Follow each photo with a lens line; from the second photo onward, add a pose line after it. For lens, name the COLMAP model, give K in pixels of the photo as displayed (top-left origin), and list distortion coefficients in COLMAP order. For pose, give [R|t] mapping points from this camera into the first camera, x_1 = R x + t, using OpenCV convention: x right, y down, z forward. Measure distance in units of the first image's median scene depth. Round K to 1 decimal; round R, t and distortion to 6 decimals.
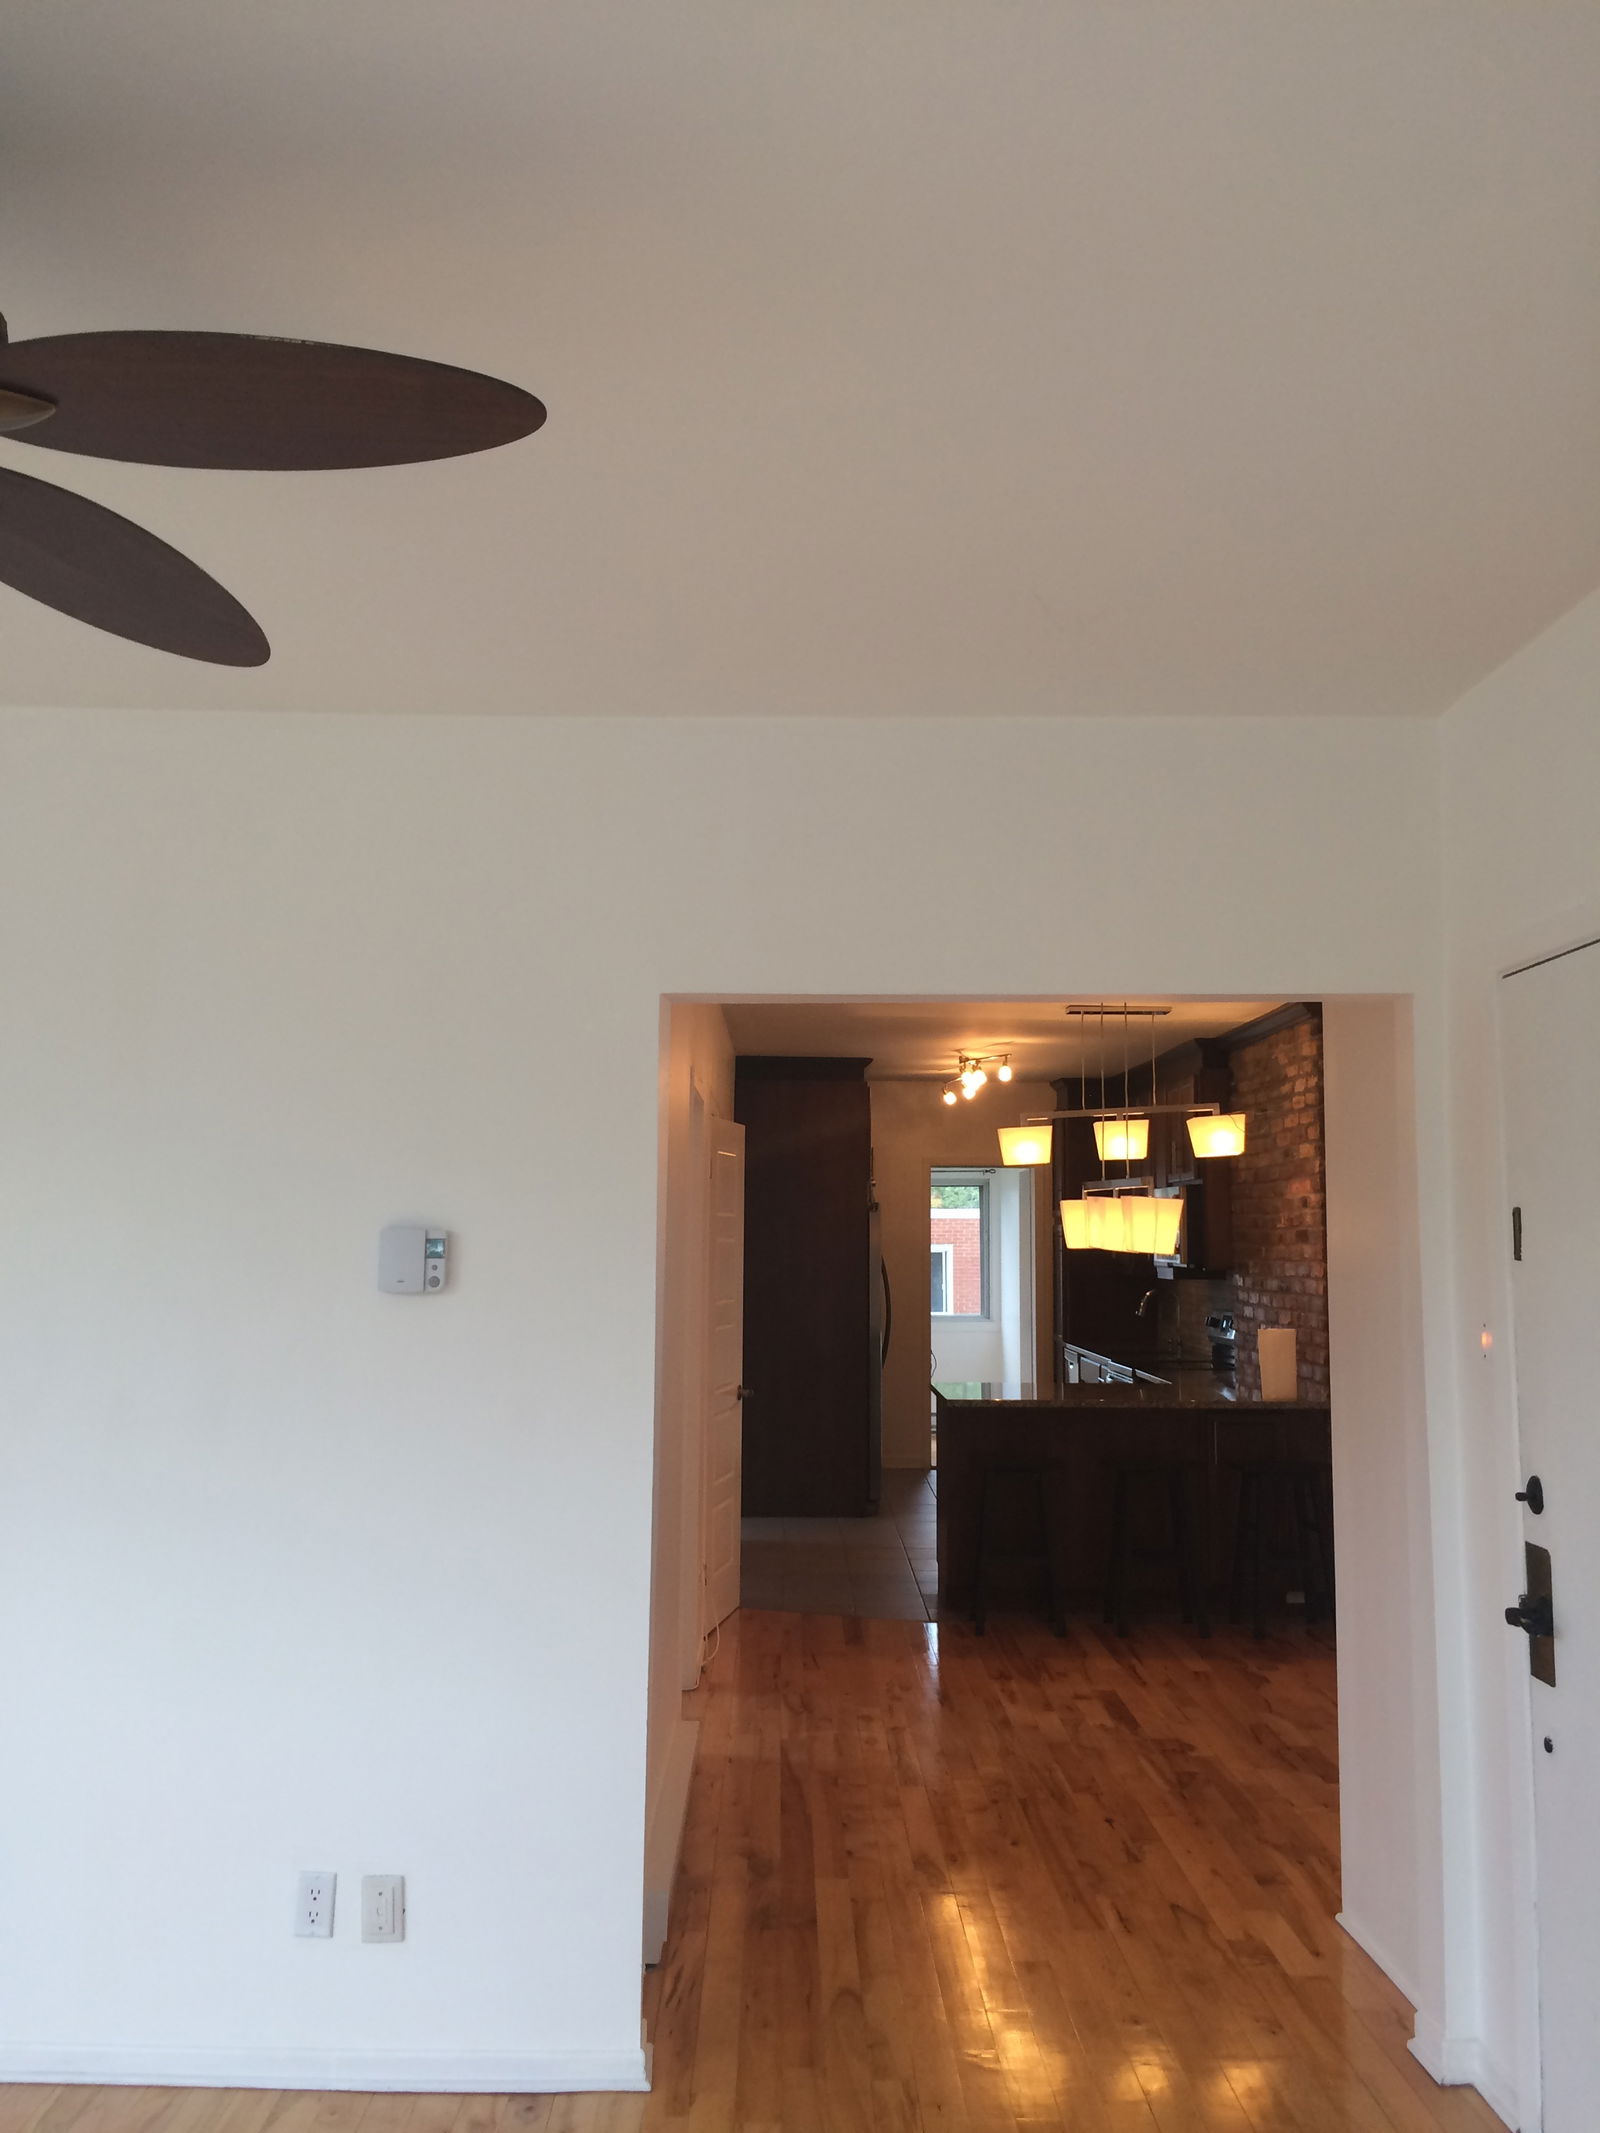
lens RADIAL K [[1810.5, 0, 807.9], [0, 1810.5, 1071.0], [0, 0, 1]] dist [0.054493, -0.076736]
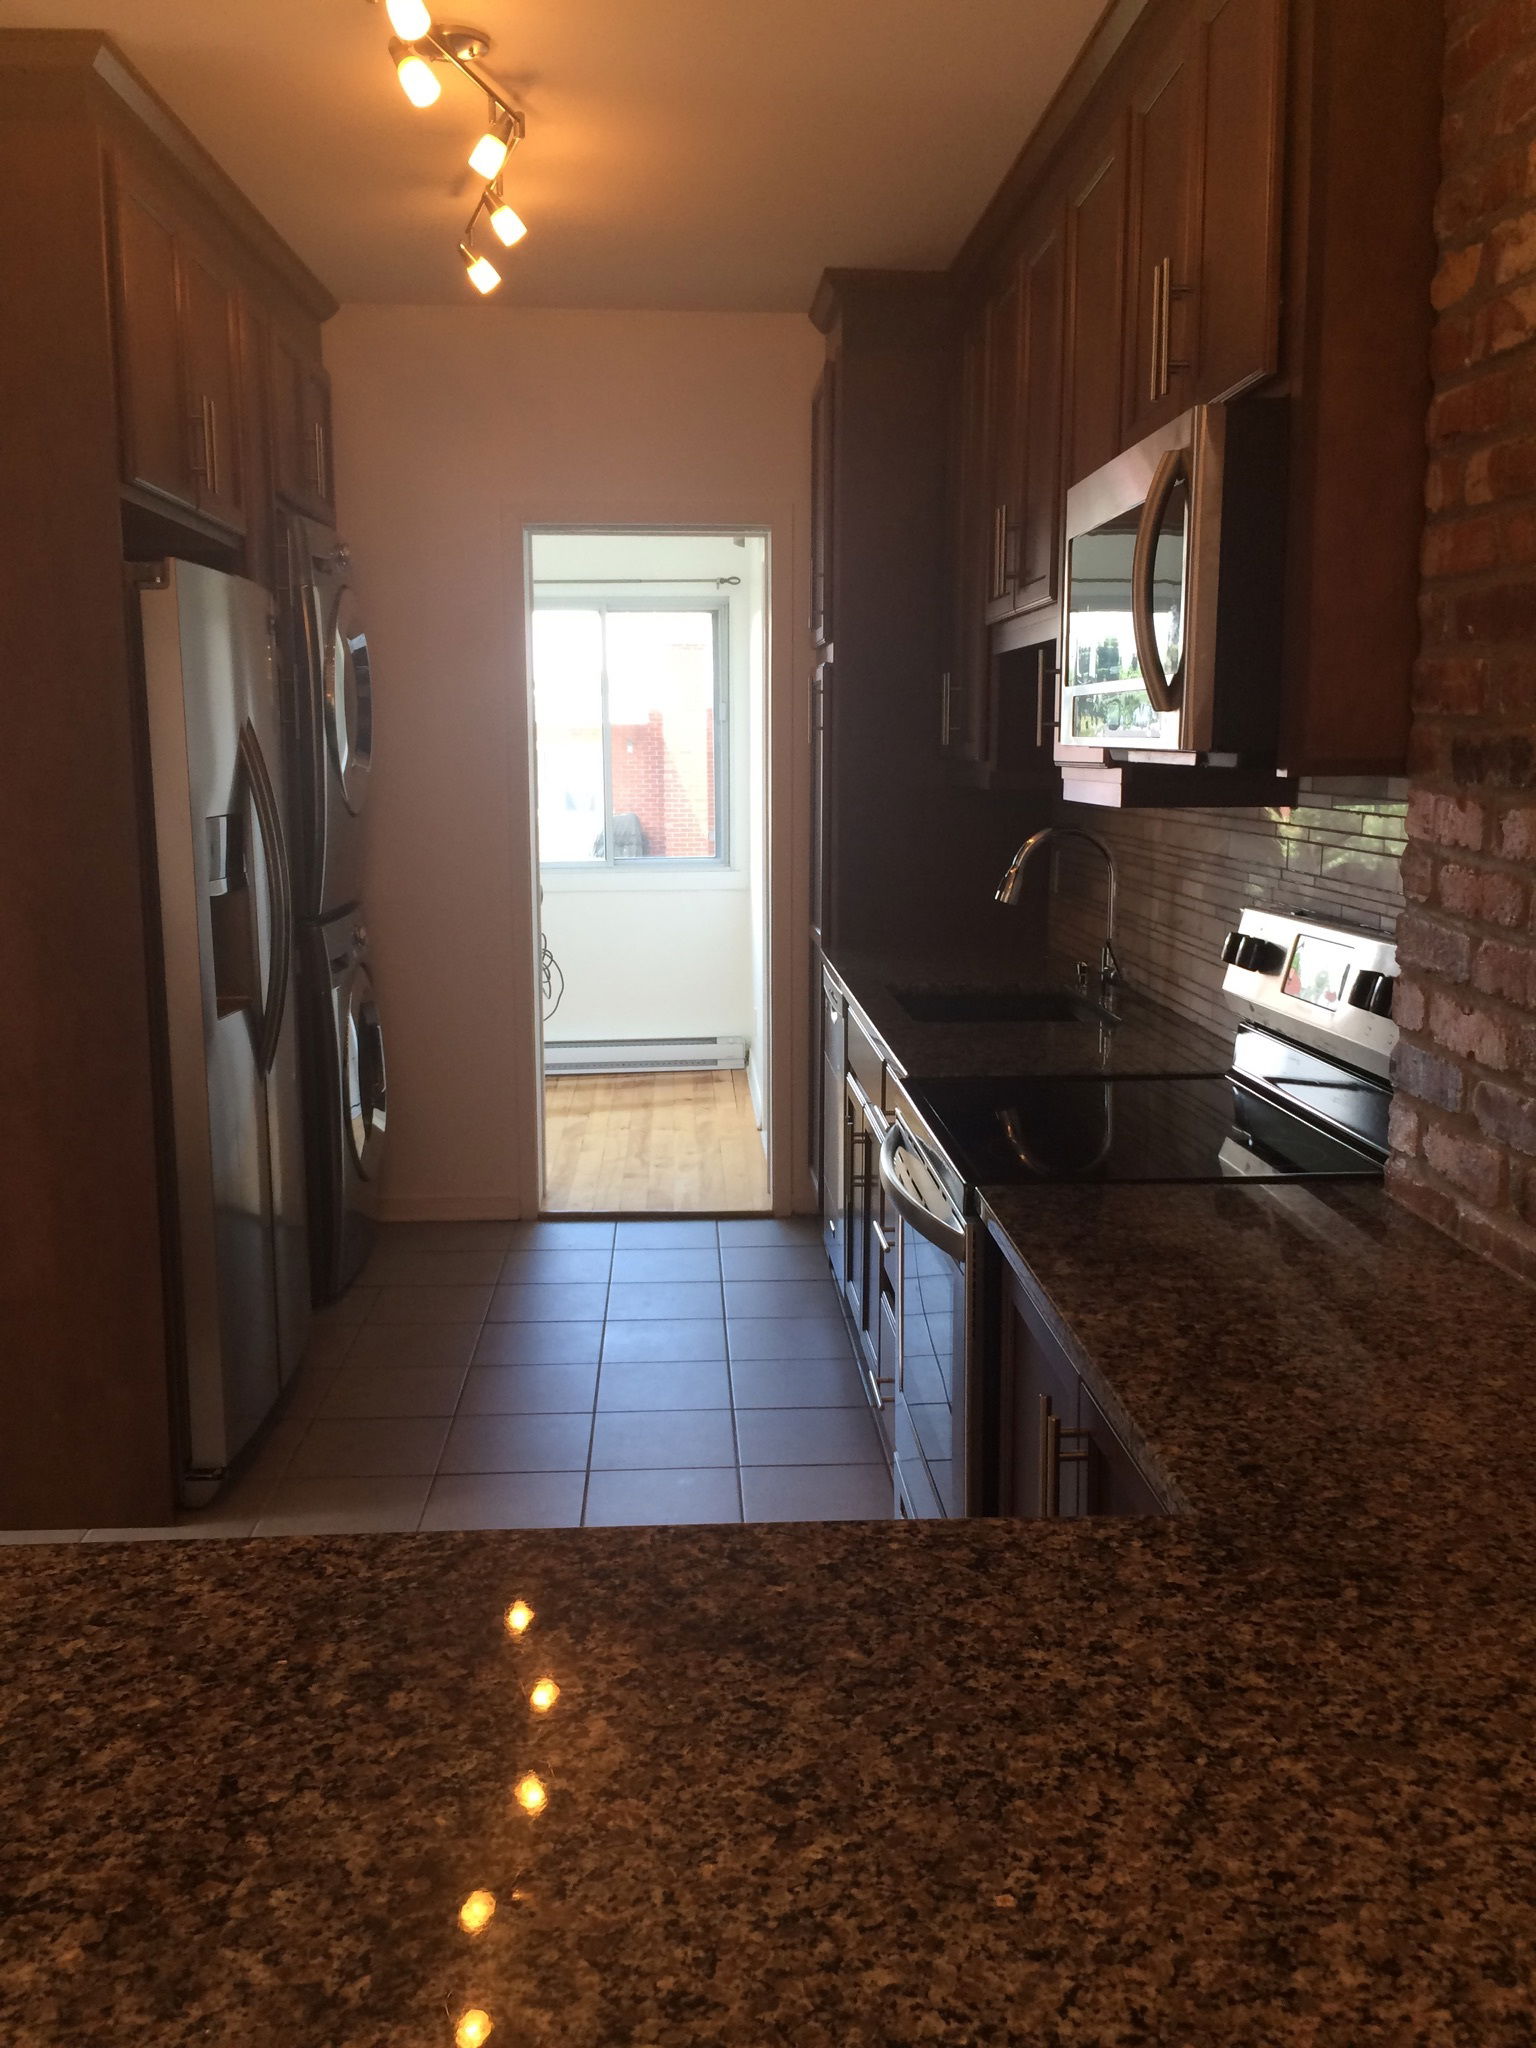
lens RADIAL K [[1738.4, 0, 778.0], [0, 1738.4, 1026.2], [0, 0, 1]] dist [0.054493, -0.076736]
pose [[0.998834, -0.013337, 0.046400, 0.164040], [0.001209, 0.967694, 0.252124, 0.096713], [-0.048264, -0.251774, 0.966582, 0.895304]]
